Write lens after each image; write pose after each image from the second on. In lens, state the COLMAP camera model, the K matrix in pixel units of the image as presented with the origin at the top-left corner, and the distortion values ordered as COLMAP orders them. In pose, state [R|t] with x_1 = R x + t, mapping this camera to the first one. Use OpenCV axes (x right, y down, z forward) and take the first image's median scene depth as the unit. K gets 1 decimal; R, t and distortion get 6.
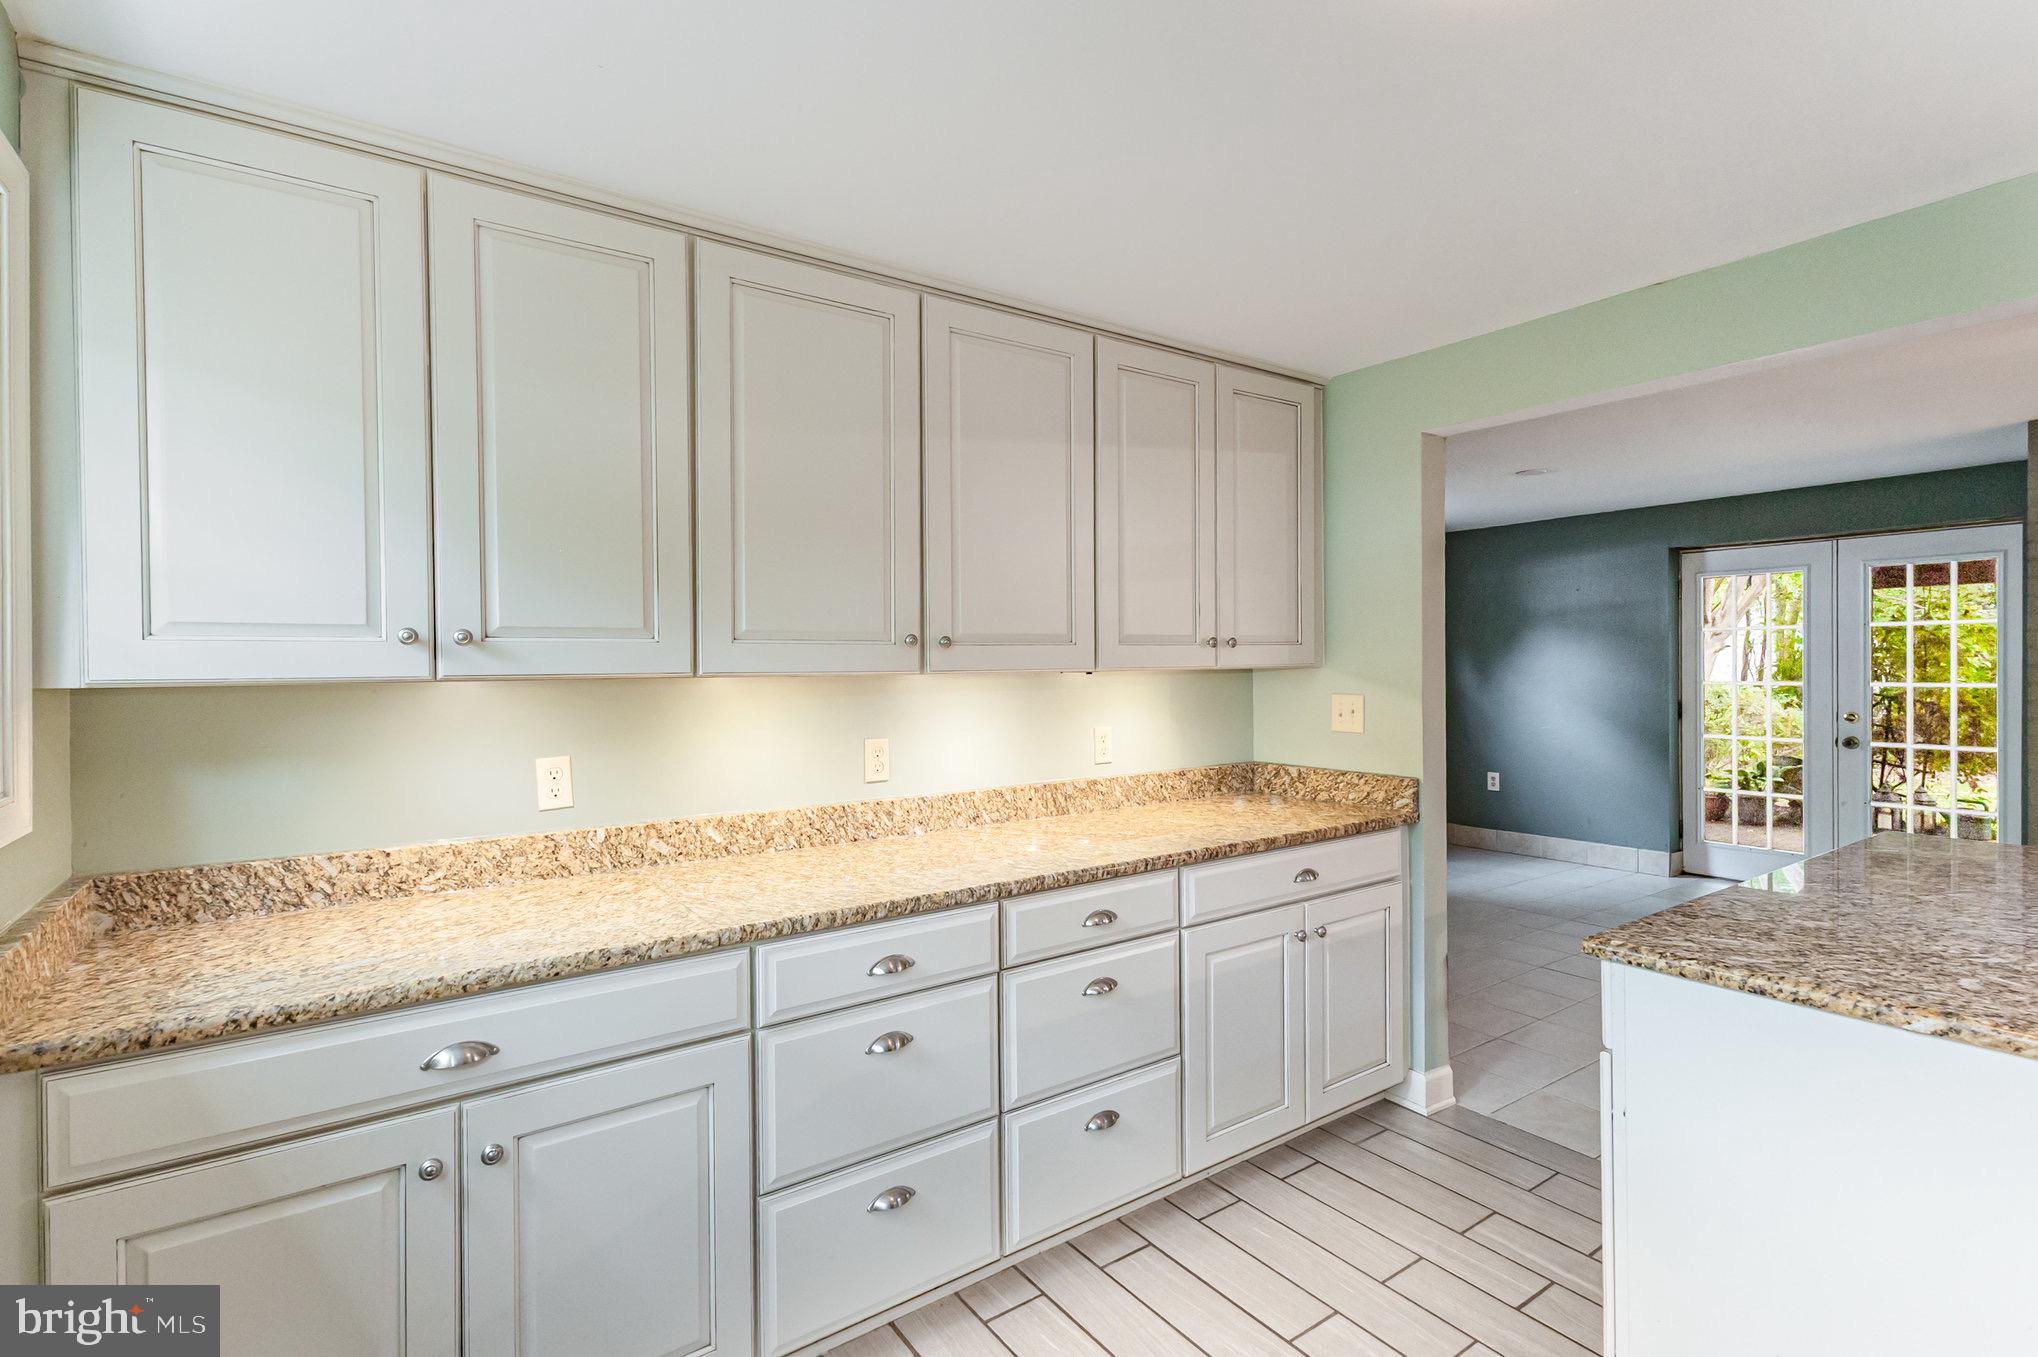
lens RADIAL K [[952.6, 0, 1021.0], [0, 952.6, 672.4], [0, 0, 1]] dist [0.002399, 0.000136]
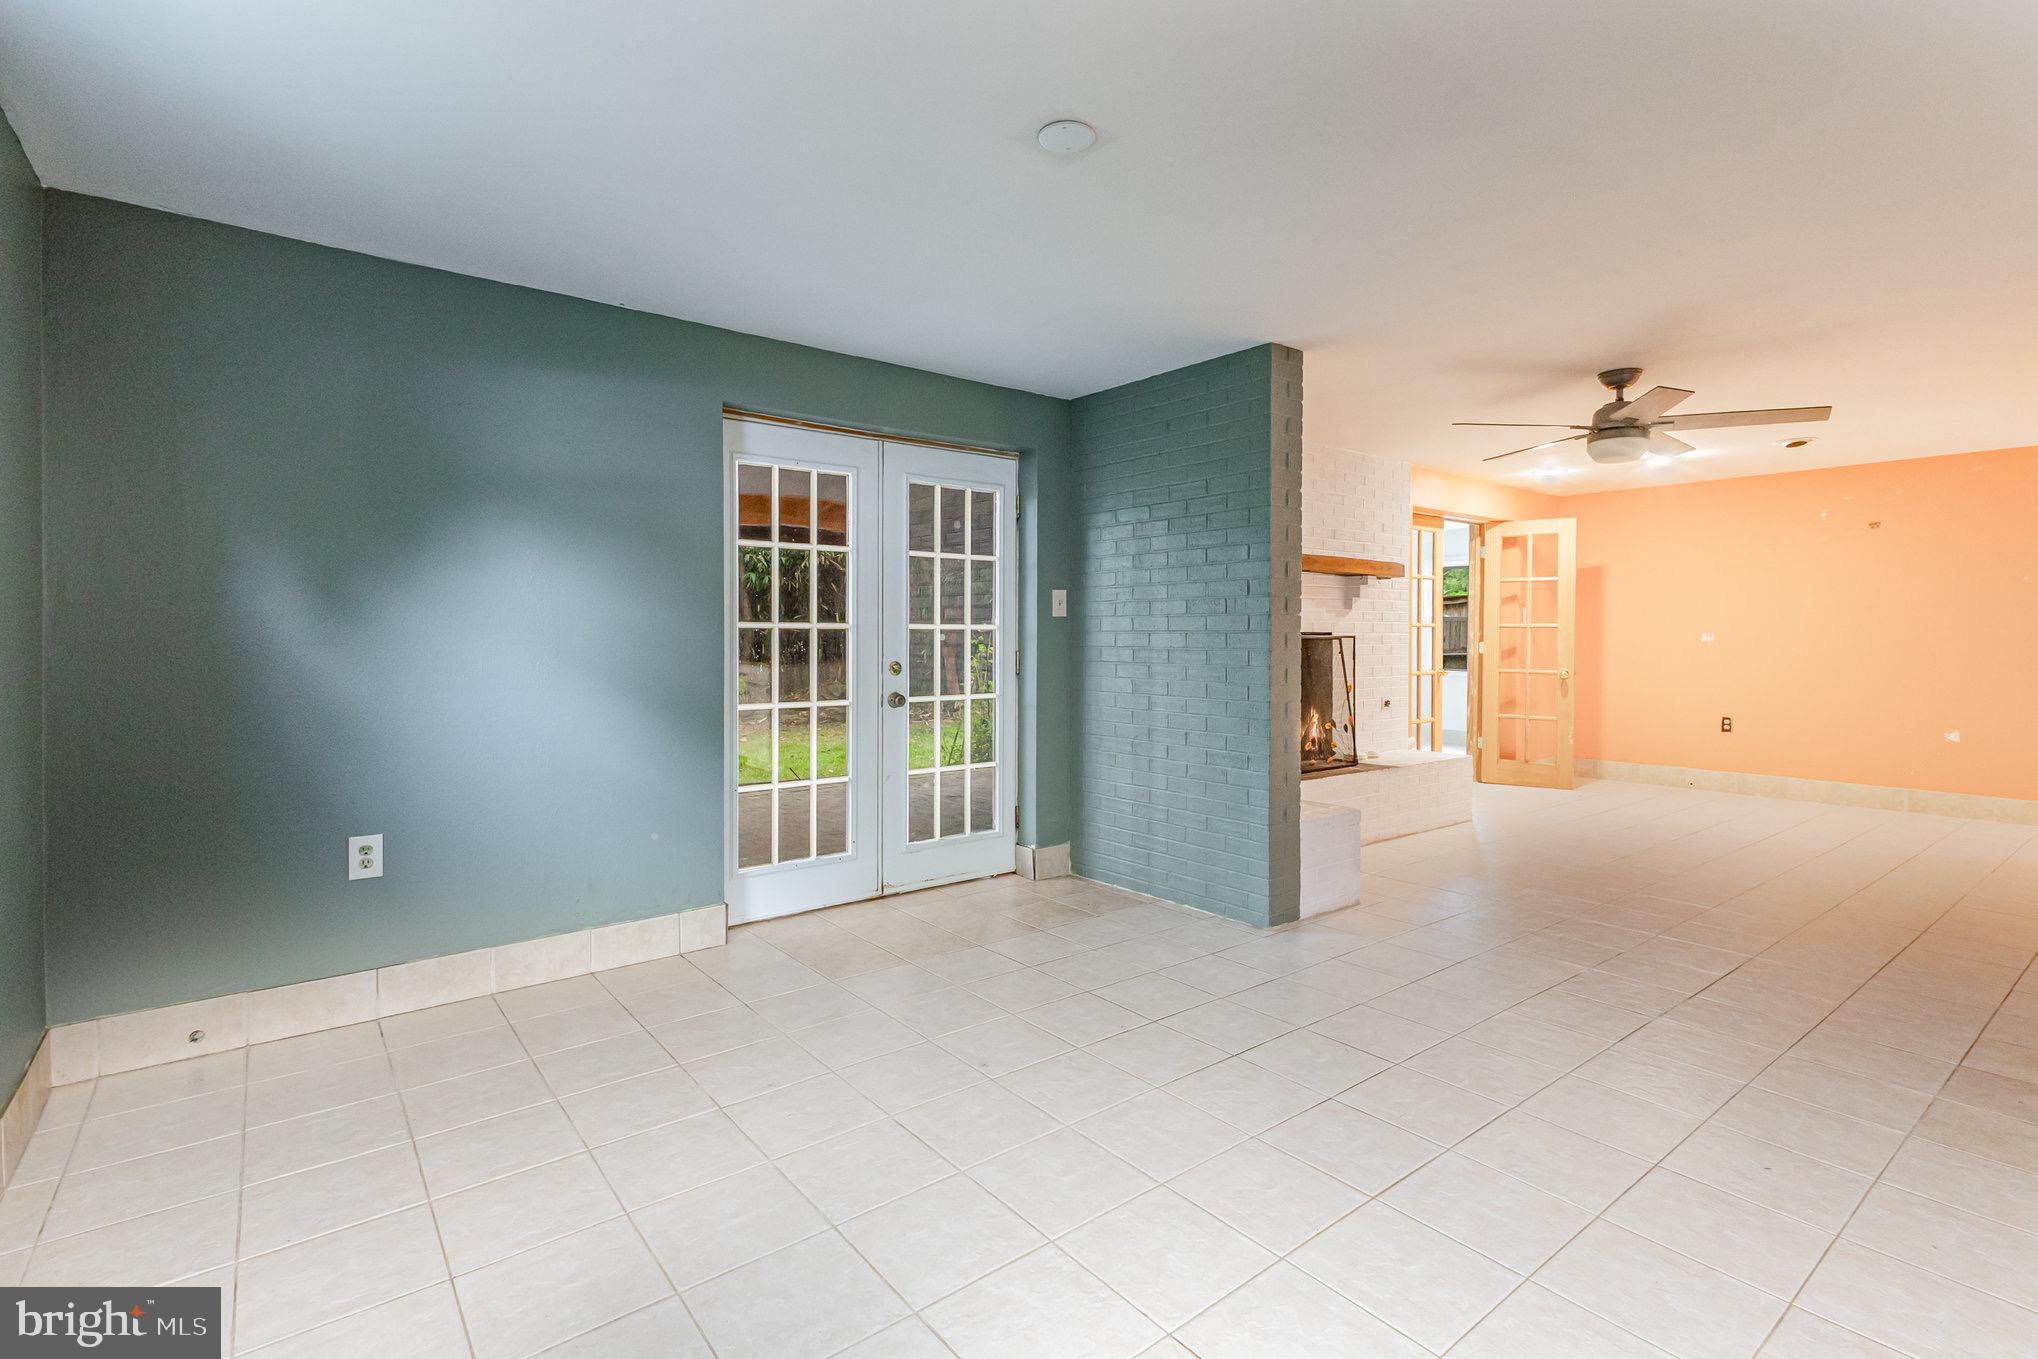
lens RADIAL K [[952.6, 0, 1019.6], [0, 952.6, 664.7], [0, 0, 1]] dist [0.002399, 0.000136]
pose [[-0.059775, -0.017093, 0.998066, 0.070574], [0.013816, 0.999743, 0.017949, 0.033177], [-0.998116, 0.014862, -0.059524, 0.991116]]
